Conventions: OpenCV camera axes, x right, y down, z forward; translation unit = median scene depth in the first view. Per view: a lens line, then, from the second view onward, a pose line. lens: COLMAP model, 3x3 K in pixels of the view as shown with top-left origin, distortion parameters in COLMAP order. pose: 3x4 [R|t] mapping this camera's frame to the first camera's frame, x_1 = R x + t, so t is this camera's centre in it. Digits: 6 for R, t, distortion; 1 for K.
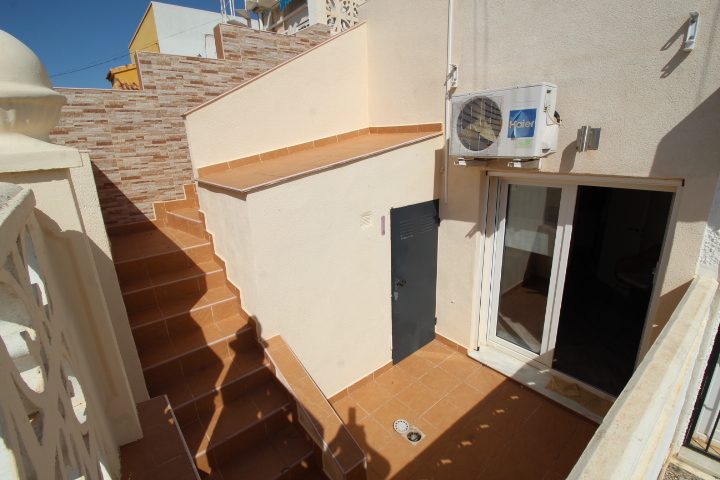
lens RADIAL K [[330.3, 0, 366.4], [0, 330.3, 237.1], [0, 0, 1]] dist [-0.003900, -0.009350]
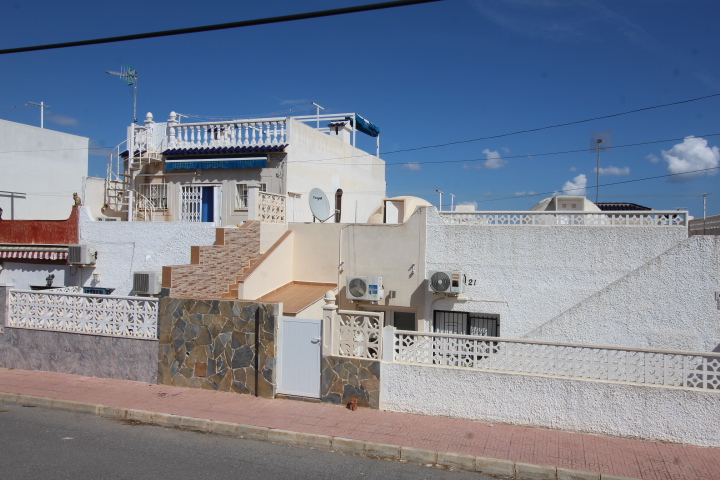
lens RADIAL K [[555.2, 0, 371.7], [0, 555.2, 241.0], [0, 0, 1]] dist [0.028165, -0.029524]
pose [[0.856978, 0.052053, 0.512717, -1.709137], [0.096494, 0.961084, -0.258857, 0.427297], [-0.506238, 0.271308, 0.818605, -2.579775]]
